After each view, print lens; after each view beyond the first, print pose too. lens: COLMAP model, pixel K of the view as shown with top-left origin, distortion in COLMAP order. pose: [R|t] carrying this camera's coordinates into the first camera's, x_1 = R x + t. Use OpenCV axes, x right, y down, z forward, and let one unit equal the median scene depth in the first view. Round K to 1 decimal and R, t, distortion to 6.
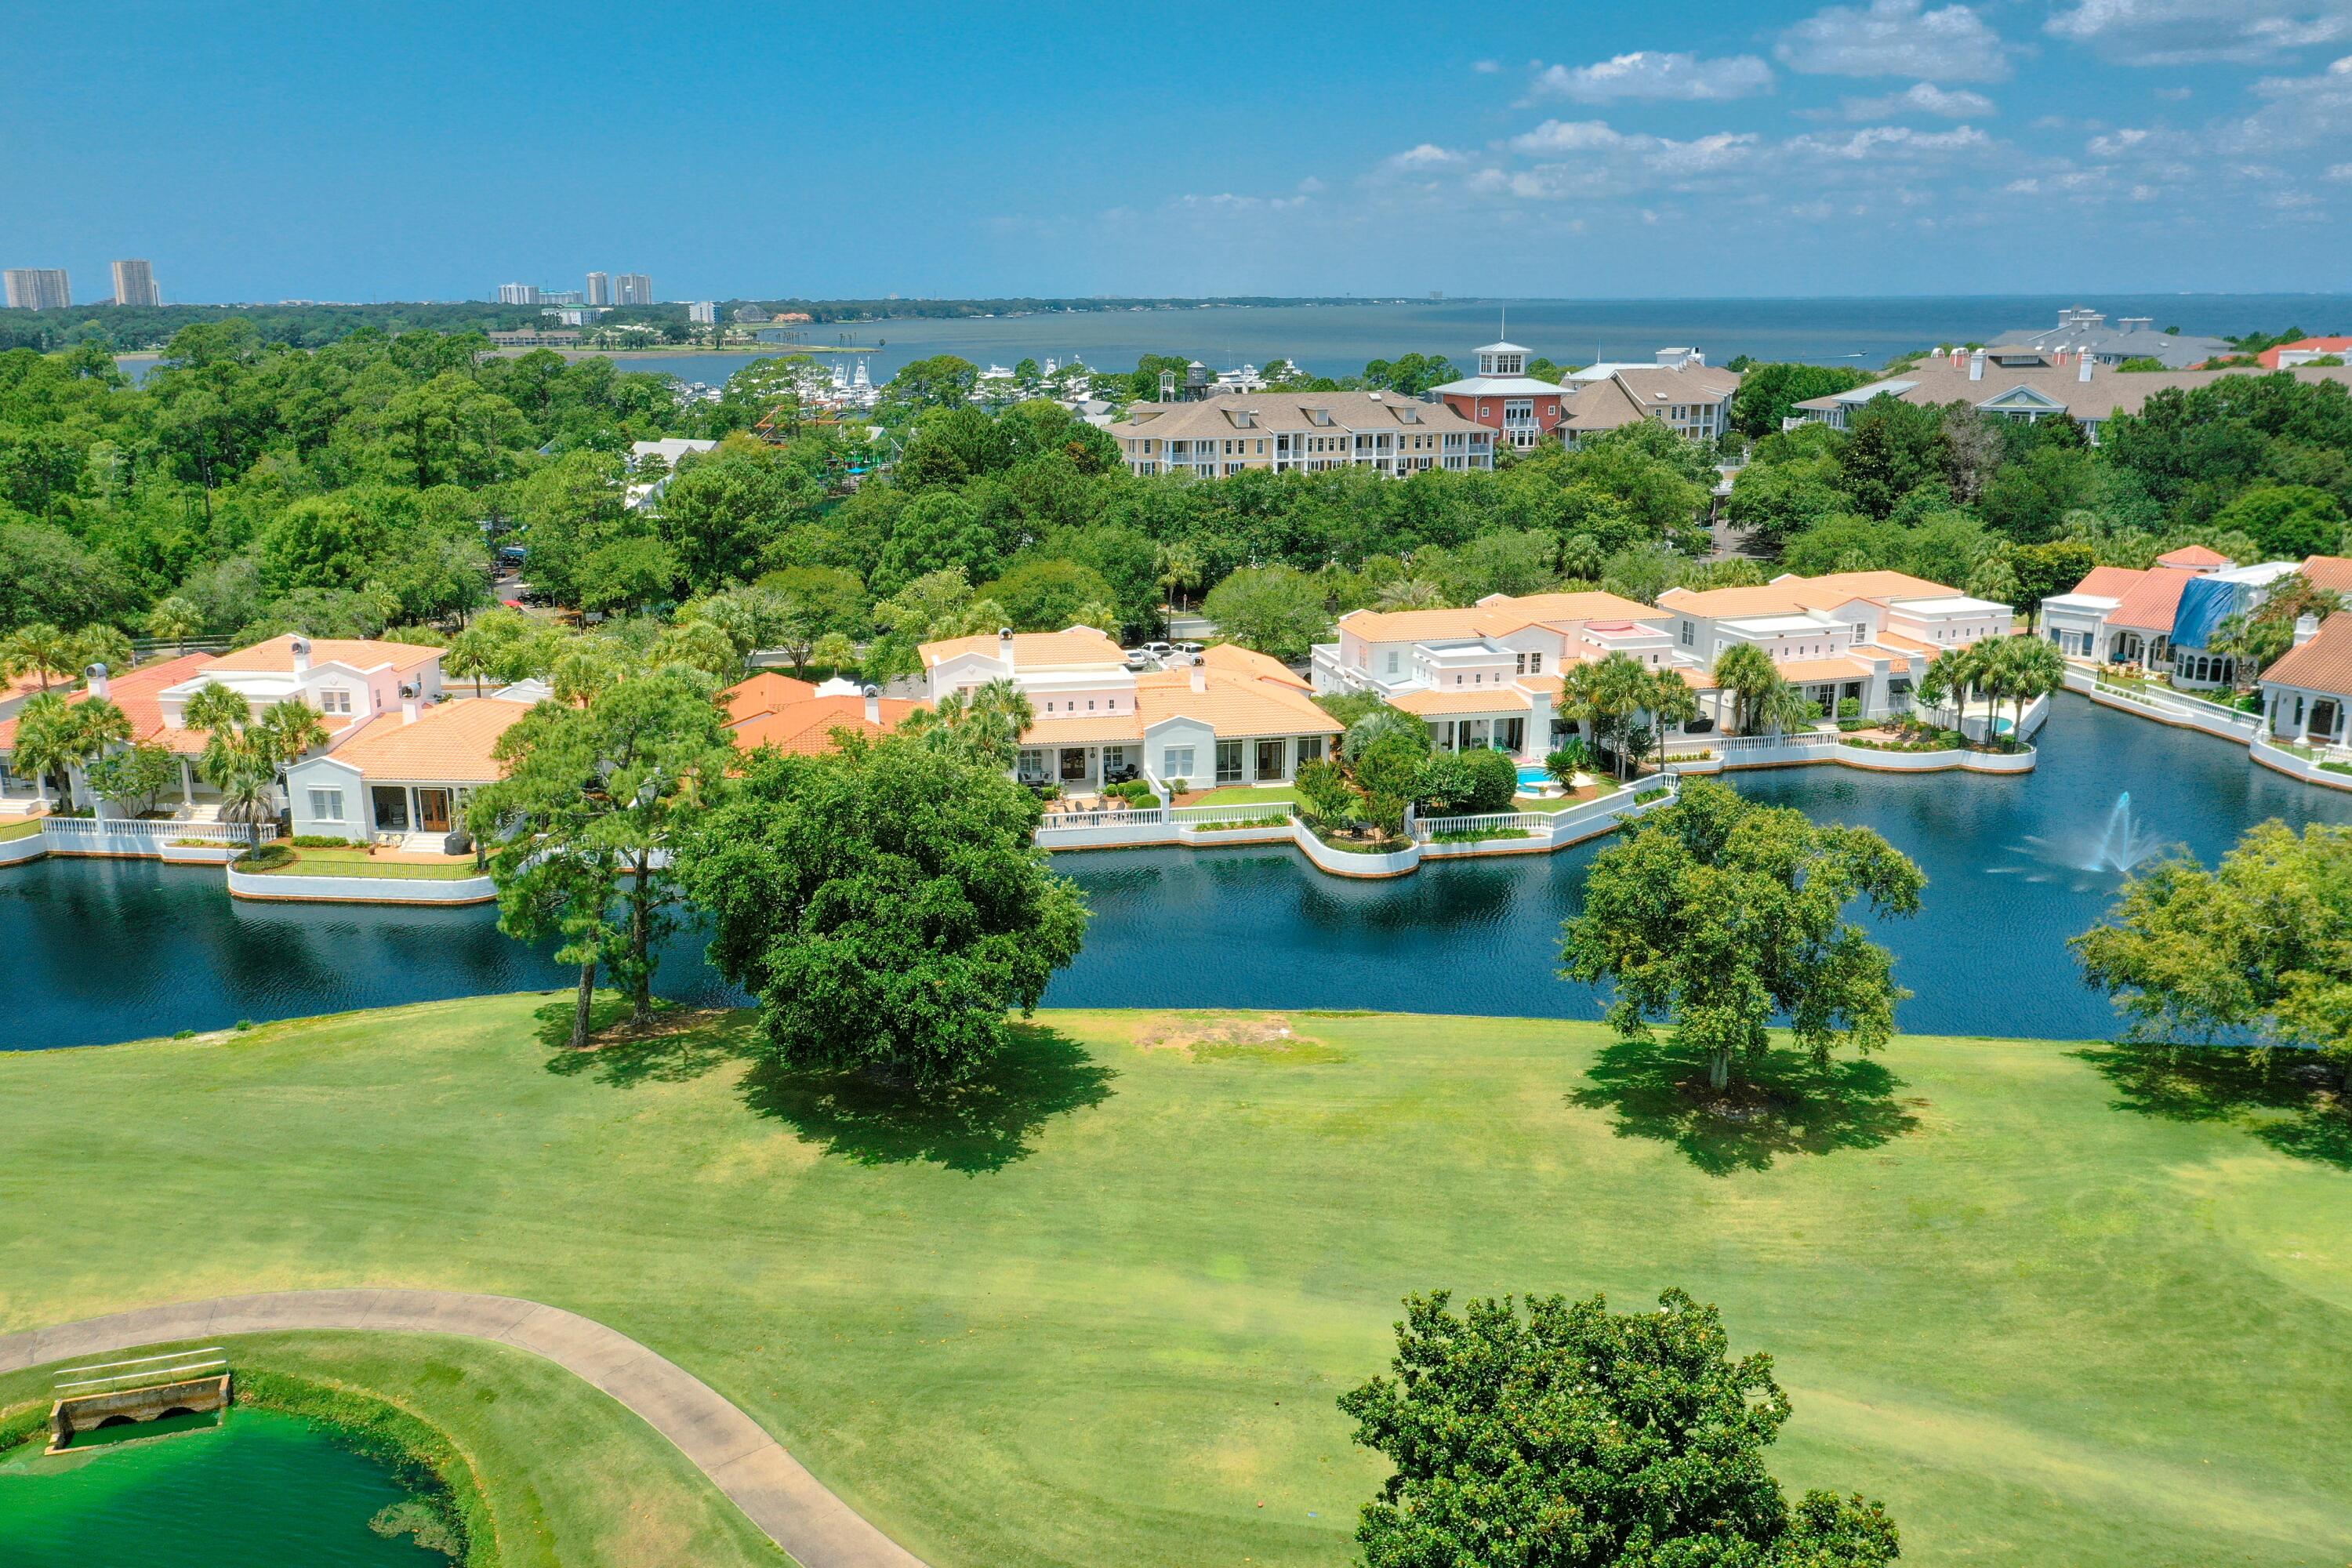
lens RADIAL K [[1851.8, 0, 1160.0], [0, 1851.8, 785.0], [0, 0, 1]] dist [-0.005338, -0.000248]
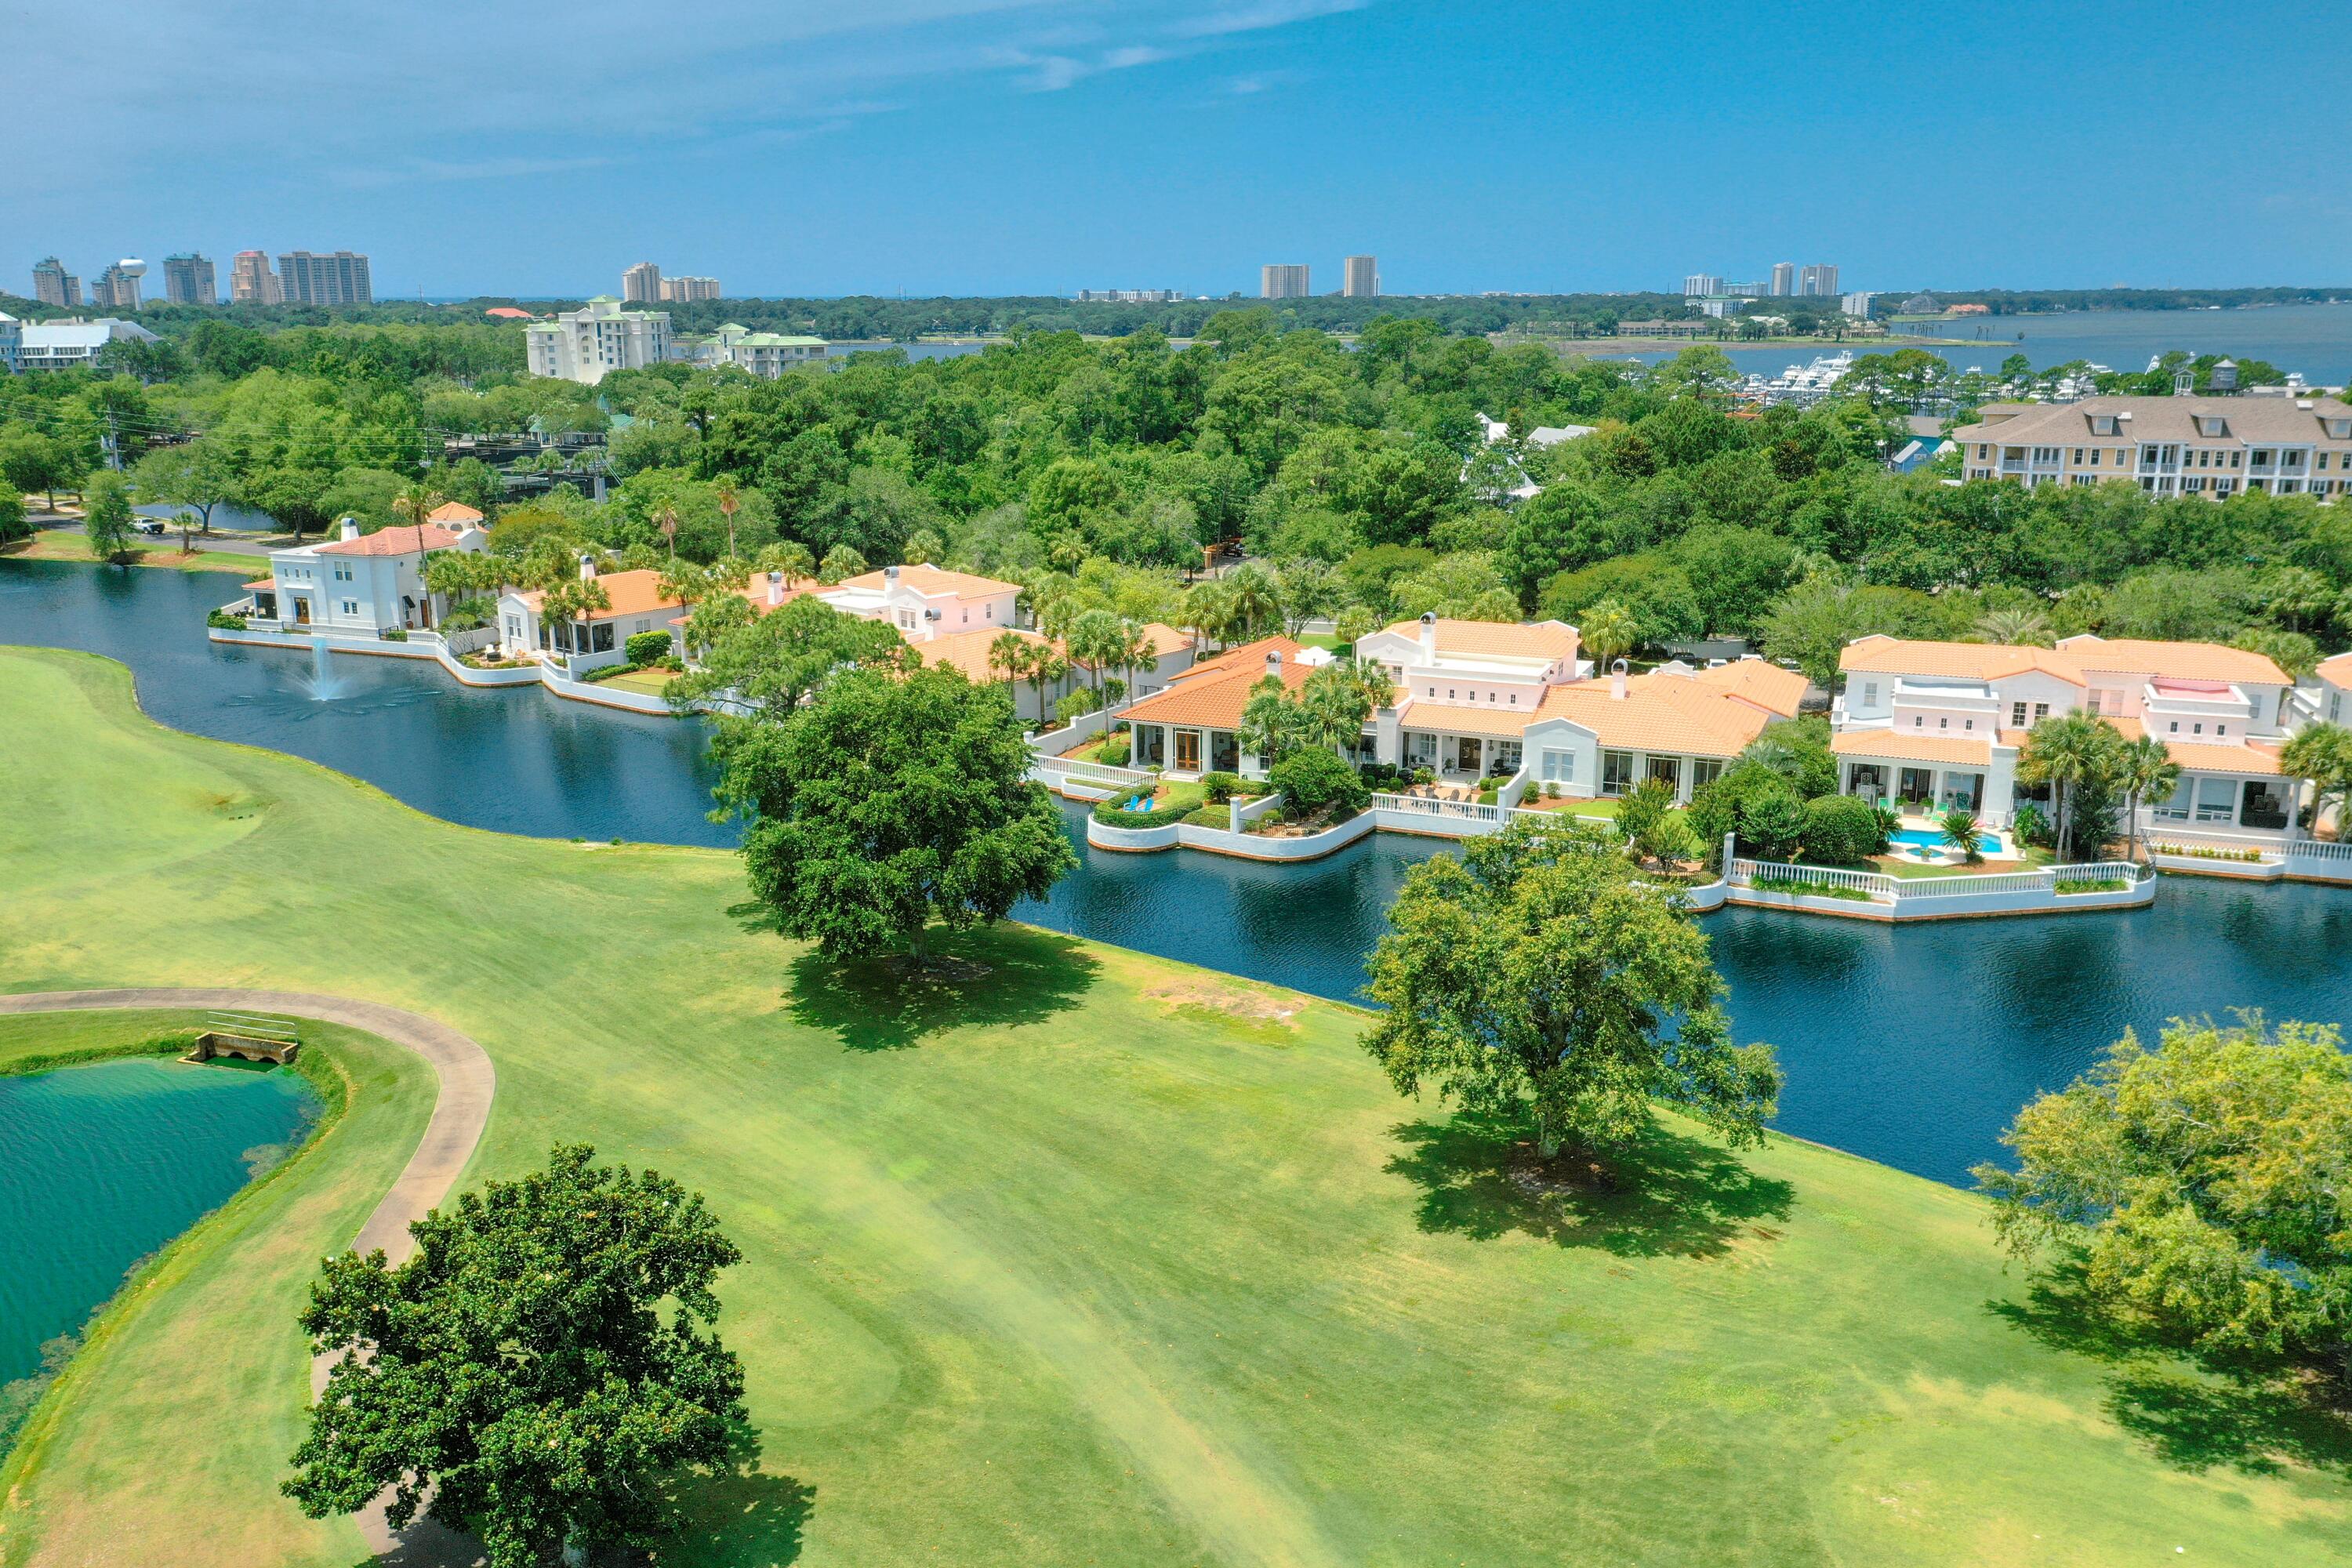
lens RADIAL K [[1851.8, 0, 1154.7], [0, 1851.8, 779.3], [0, 0, 1]] dist [-0.005338, -0.000248]
pose [[0.819634, 0.143245, -0.554690, 0.314776], [-0.142308, 0.988796, 0.045069, -0.015889], [0.554931, 0.041997, 0.830836, 0.069294]]
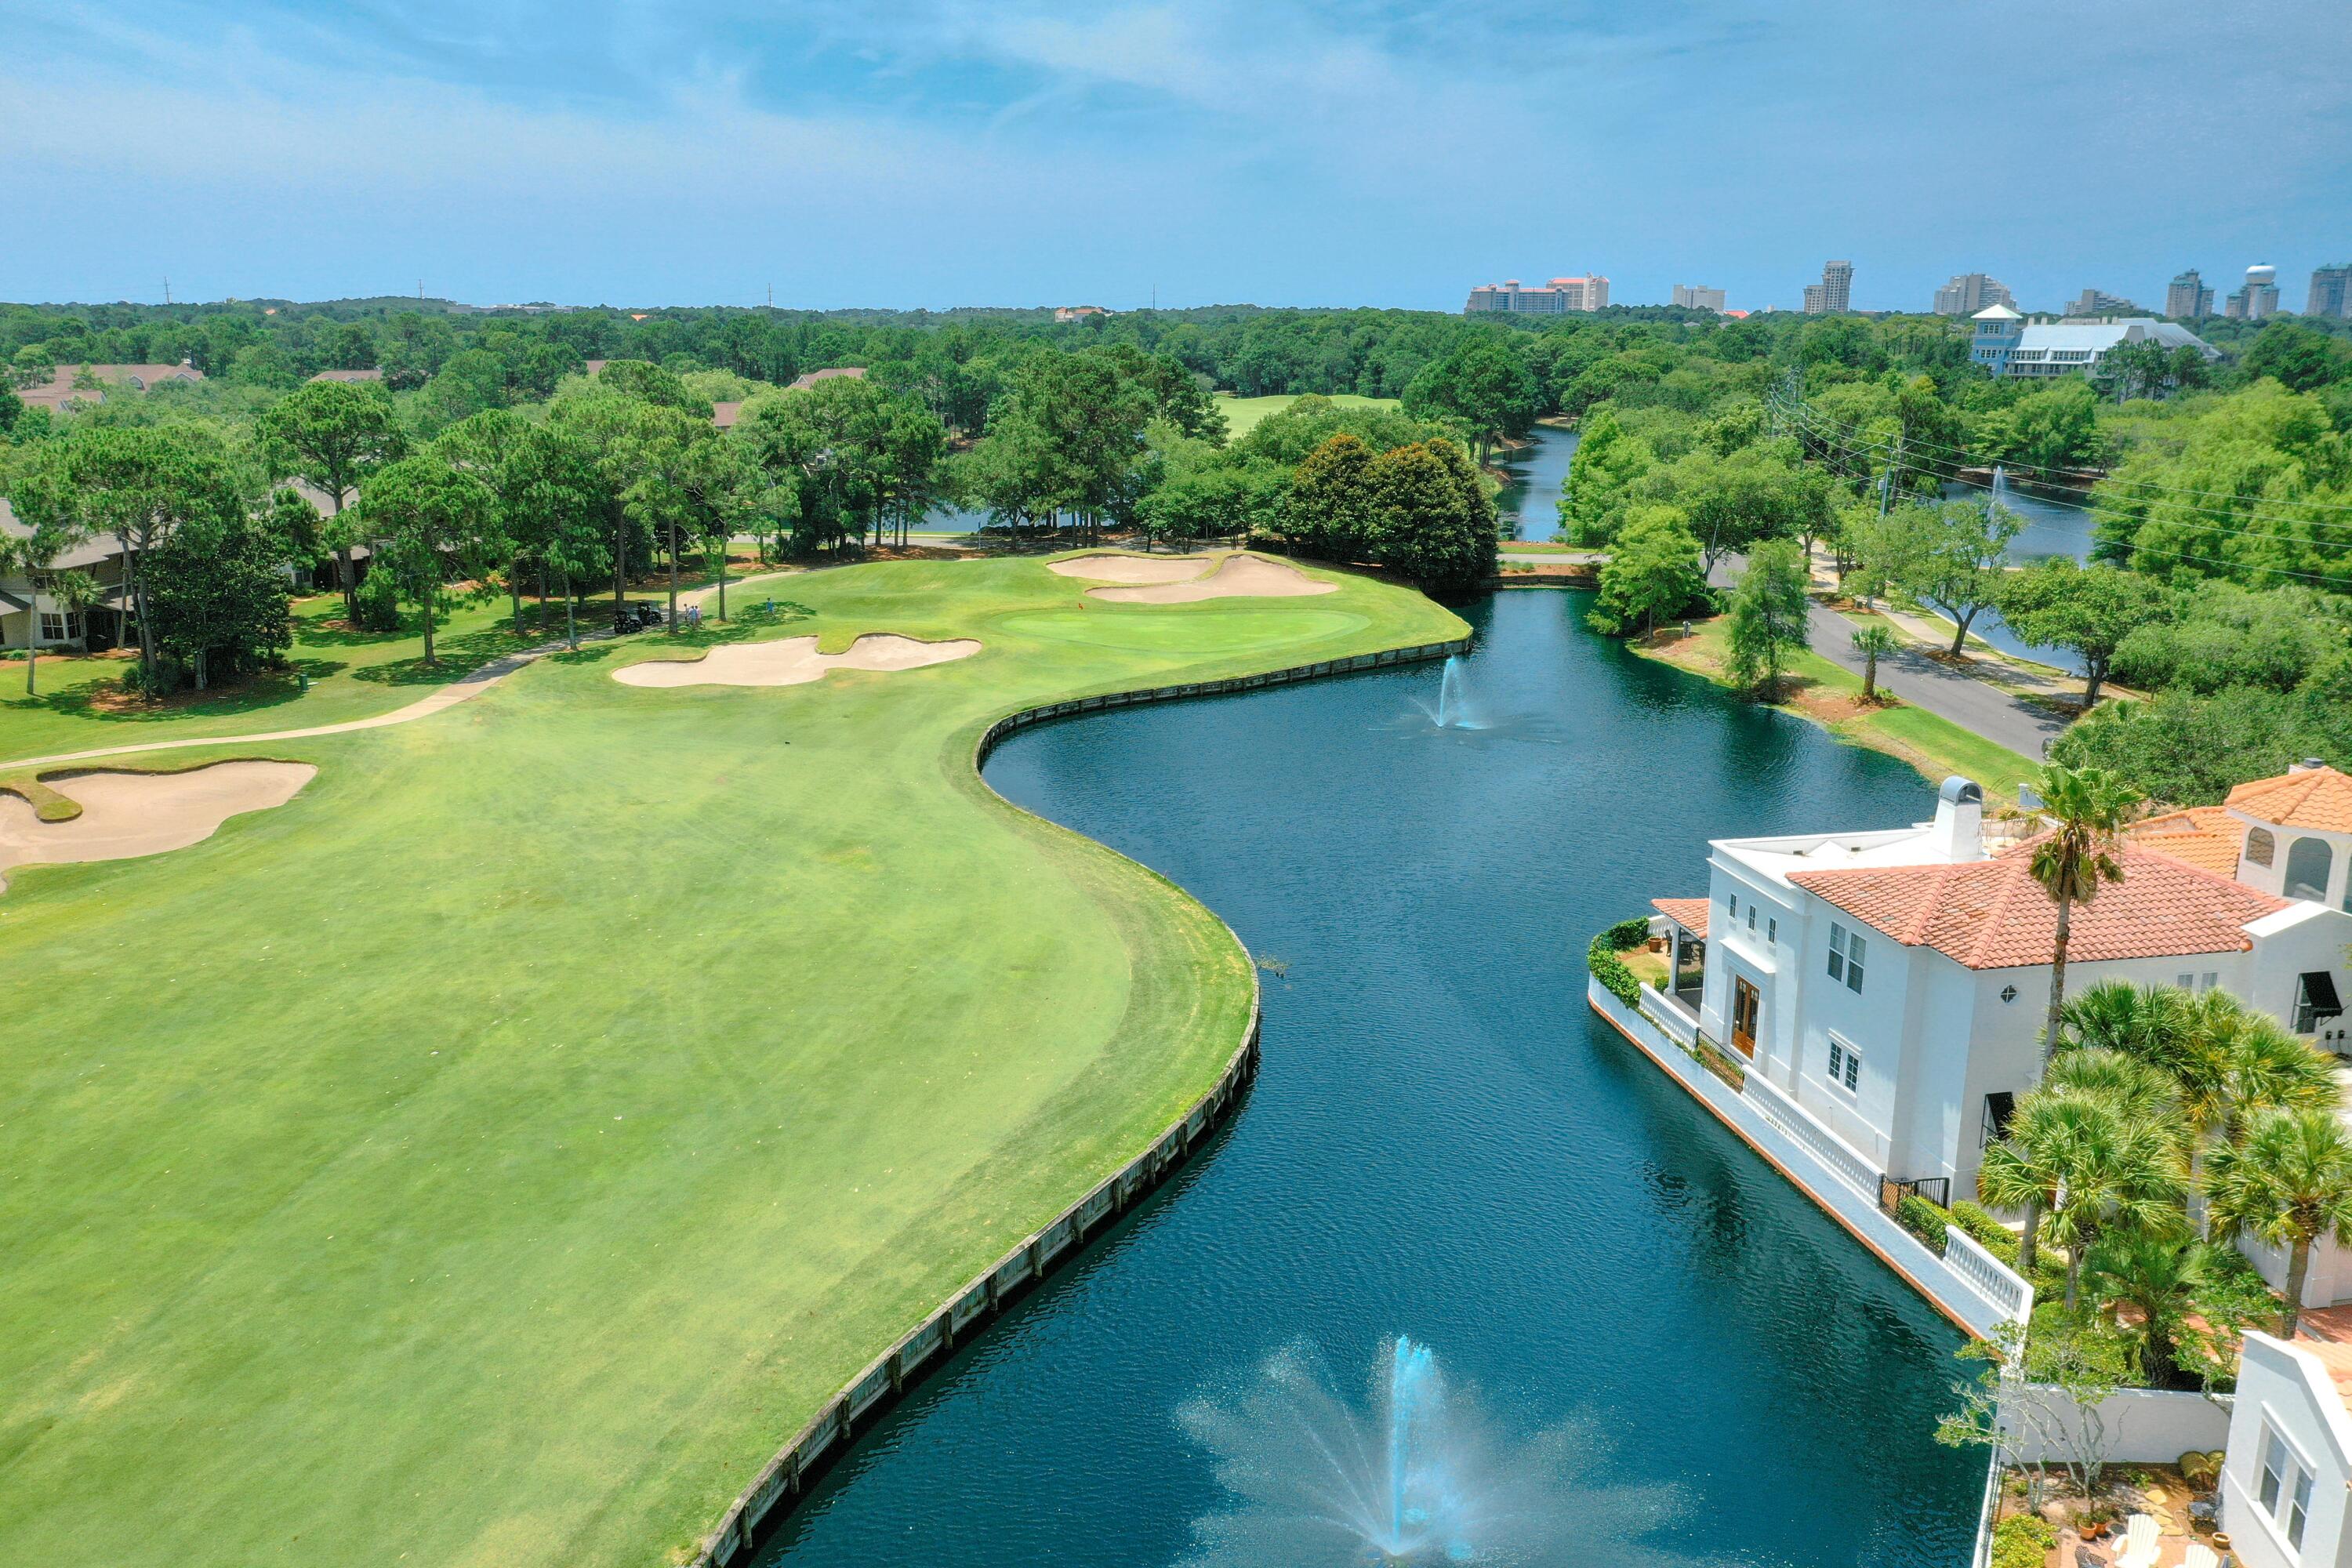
lens RADIAL K [[1851.8, 0, 1126.4], [0, 1851.8, 766.0], [0, 0, 1]] dist [-0.005338, -0.000248]
pose [[-0.079955, 0.233718, -0.969011, -0.421698], [-0.247513, 0.937023, 0.246426, -0.119995], [0.965580, 0.259546, -0.017071, 0.621196]]
